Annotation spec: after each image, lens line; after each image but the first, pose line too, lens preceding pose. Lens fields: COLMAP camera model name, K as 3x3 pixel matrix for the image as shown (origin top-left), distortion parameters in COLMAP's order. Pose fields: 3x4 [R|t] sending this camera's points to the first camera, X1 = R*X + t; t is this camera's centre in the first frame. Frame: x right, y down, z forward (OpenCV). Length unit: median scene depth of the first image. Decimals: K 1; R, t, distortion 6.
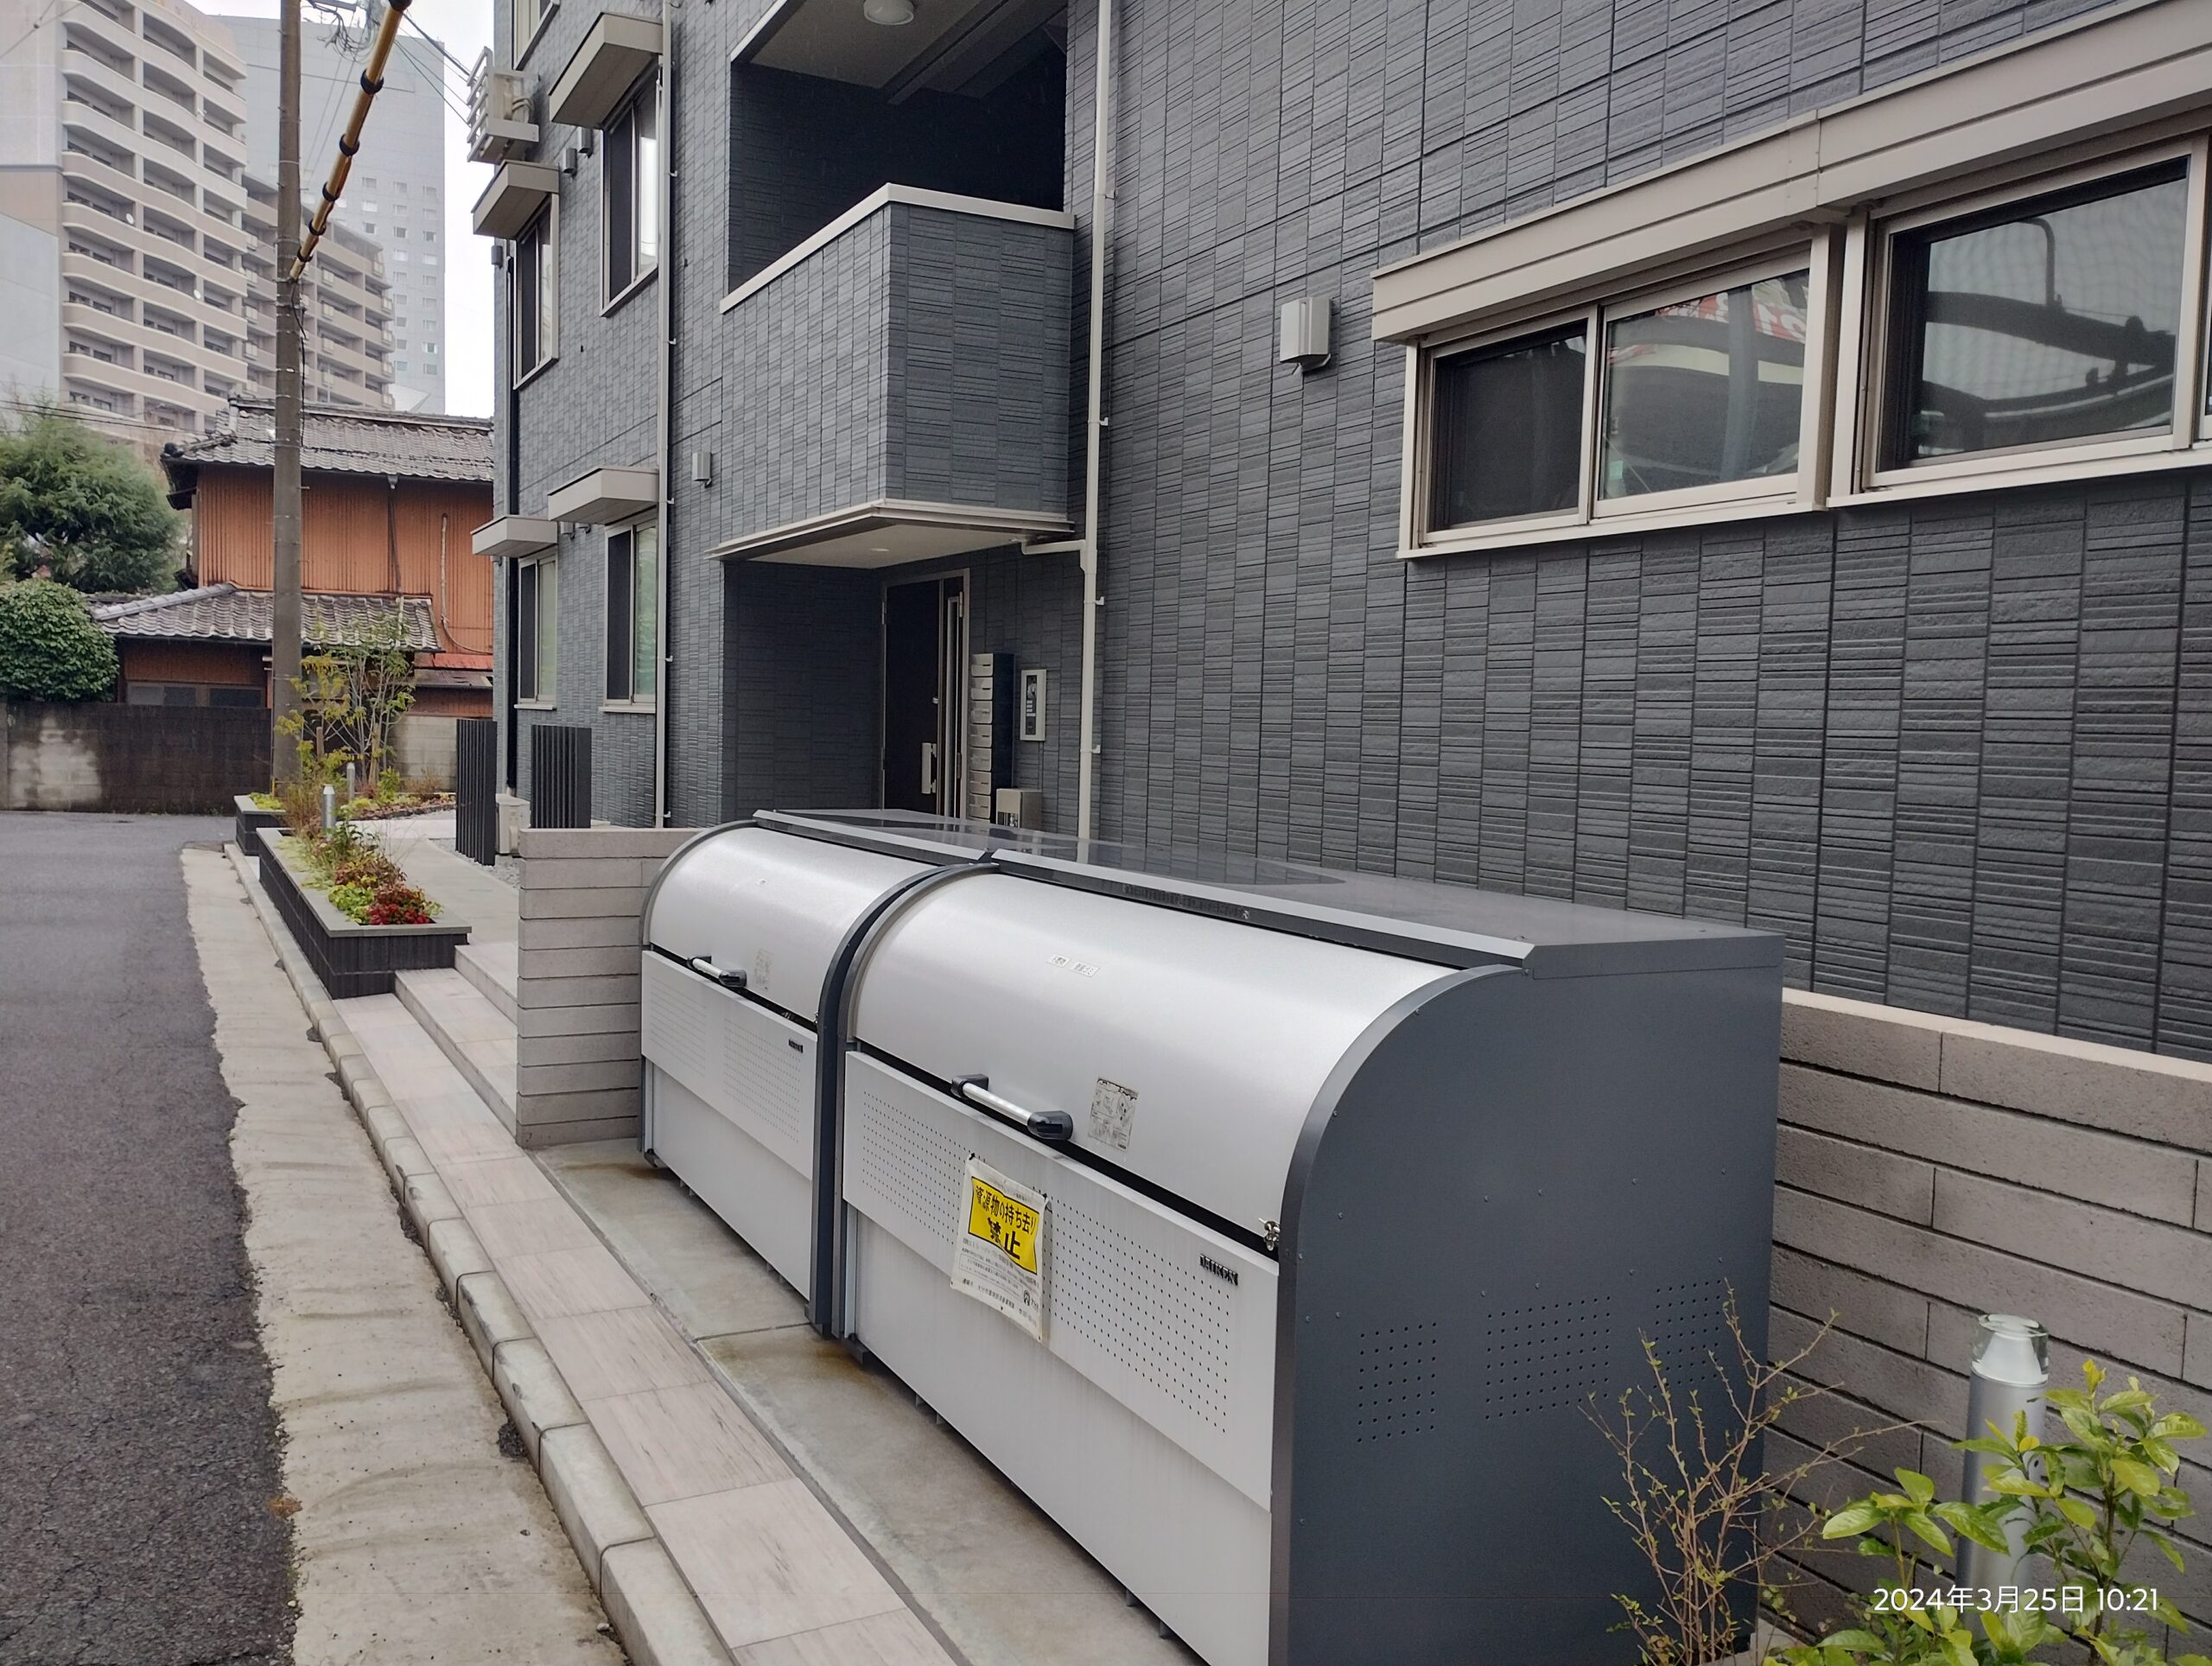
lens RADIAL K [[1832.1, 0, 1111.2], [0, 1832.1, 836.6], [0, 0, 1]] dist [0.066489, -0.077177]
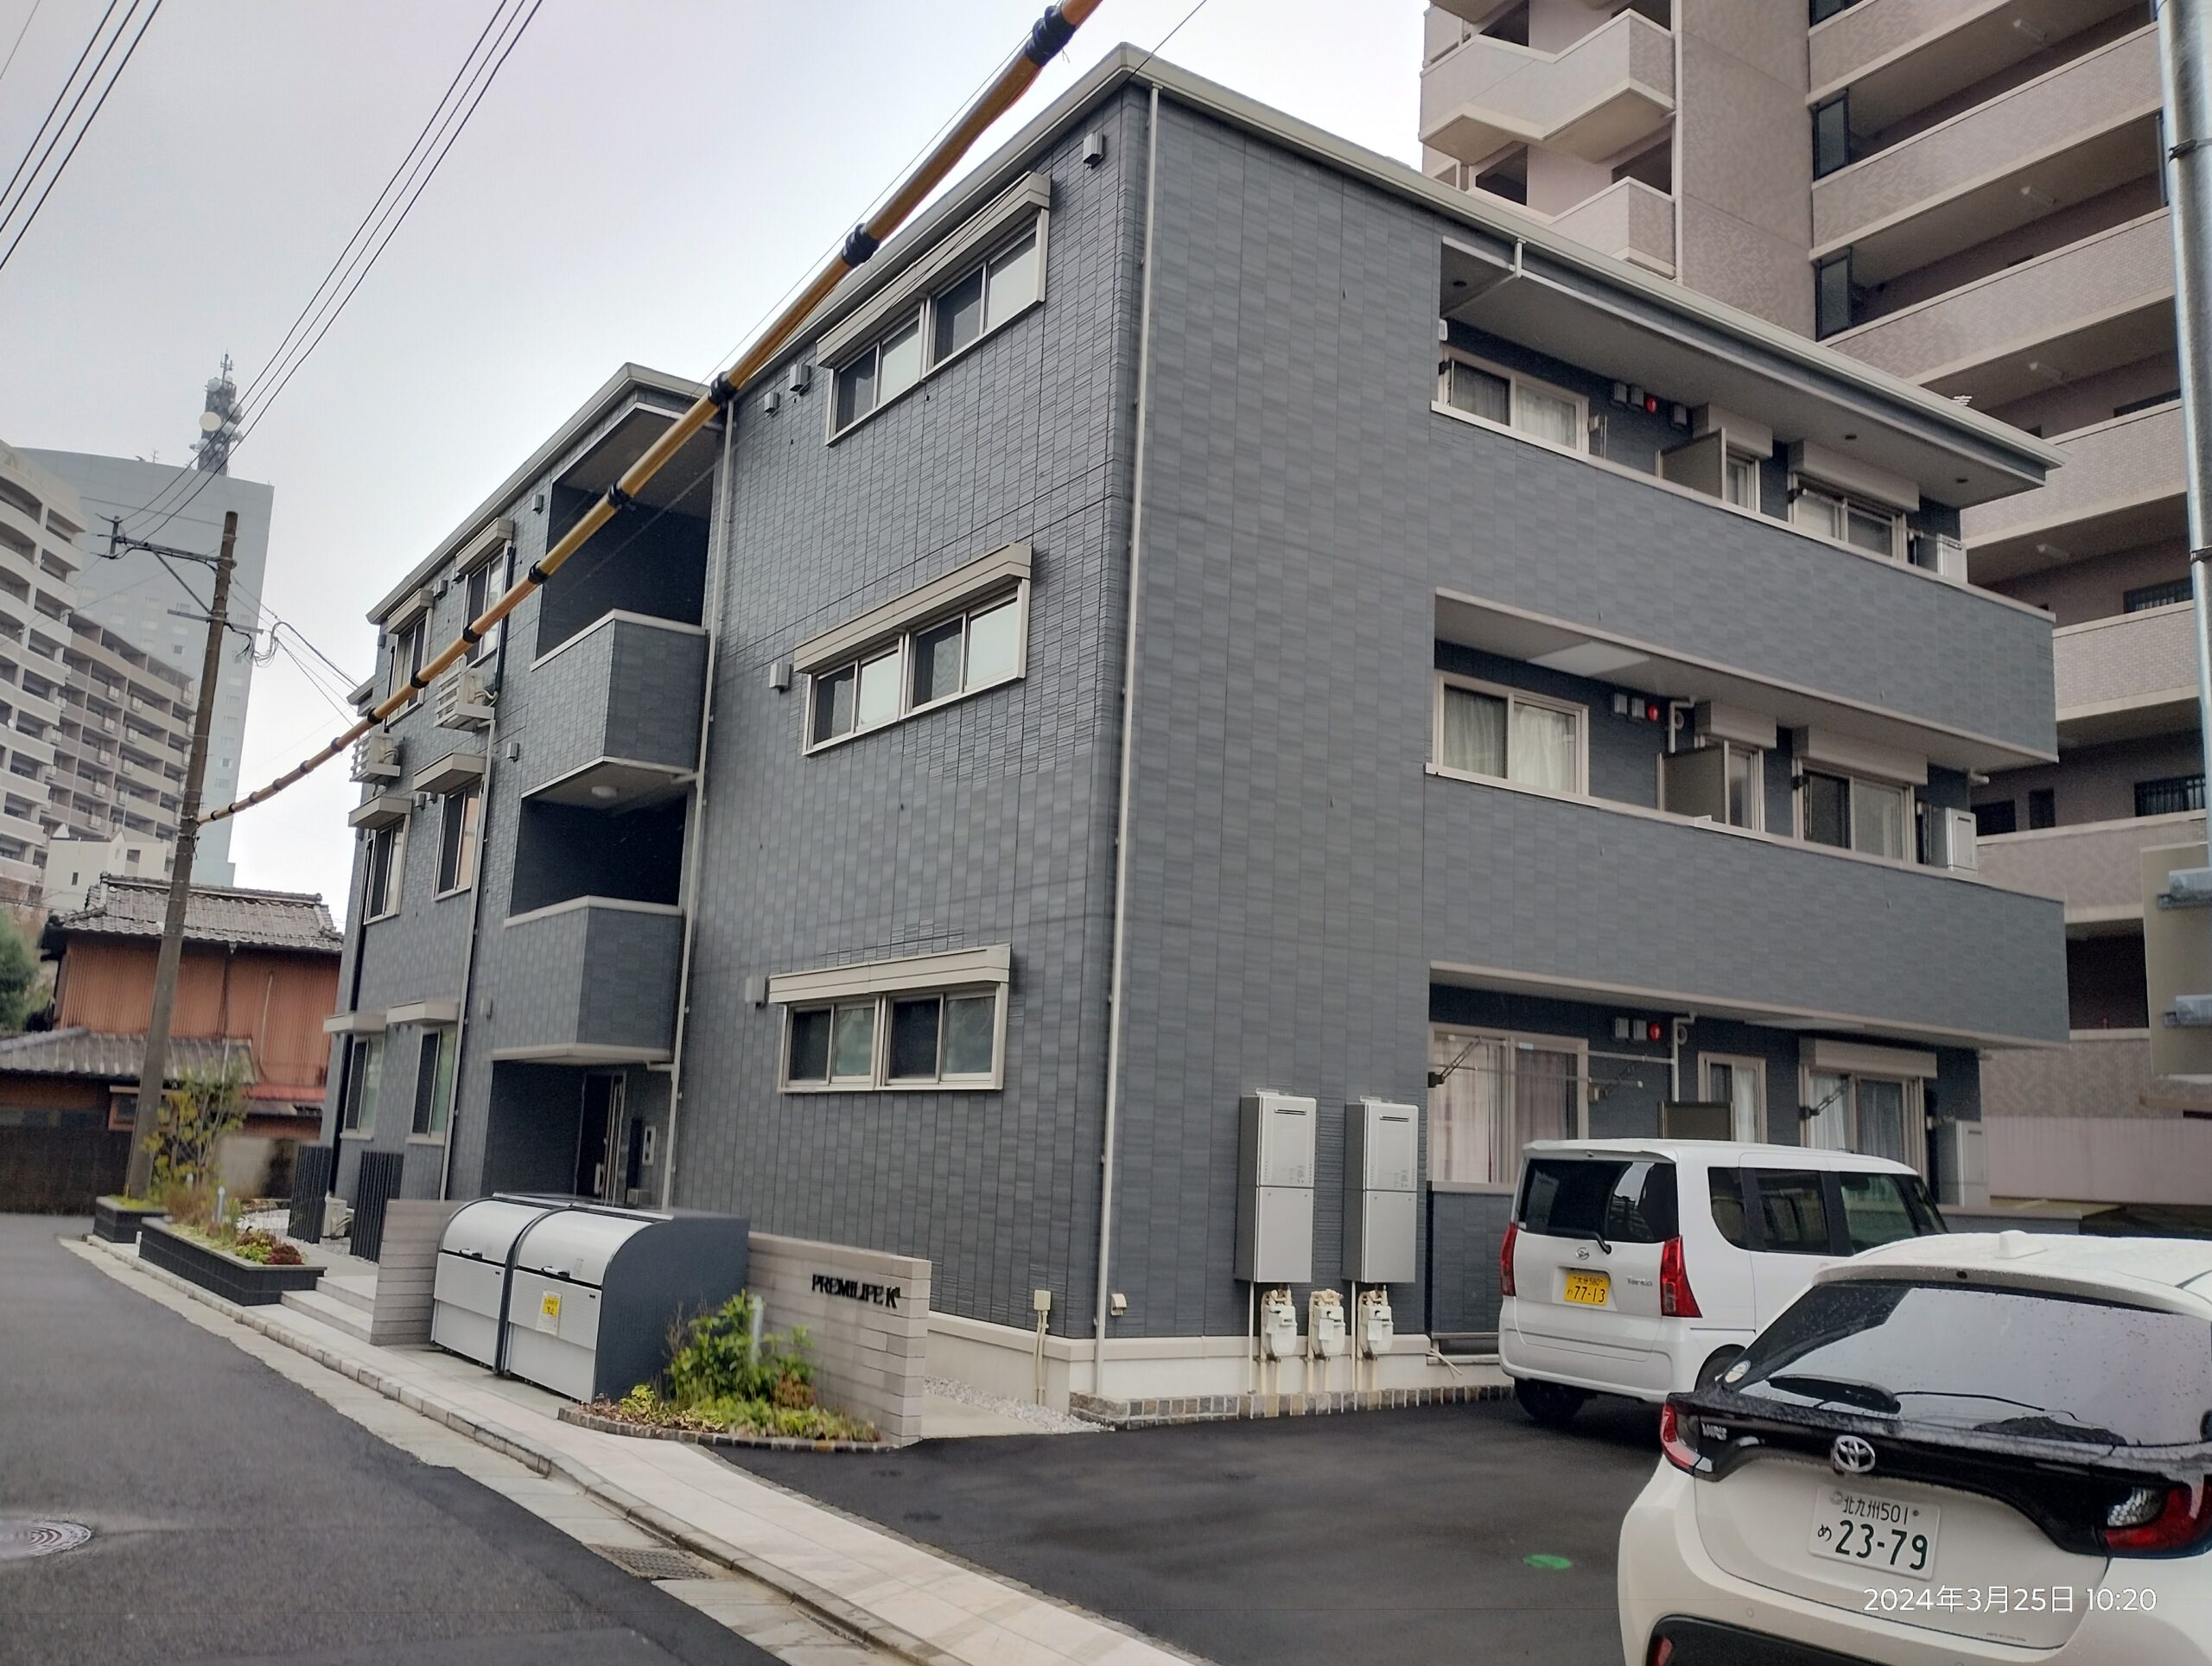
lens RADIAL K [[1832.1, 0, 1112.9], [0, 1832.1, 848.6], [0, 0, 1]] dist [0.066489, -0.077177]
pose [[0.993317, 0.036733, 0.109413, 0.364590], [-0.011675, 0.975117, -0.221384, 0.079214], [-0.114823, 0.218627, 0.969029, -1.689424]]
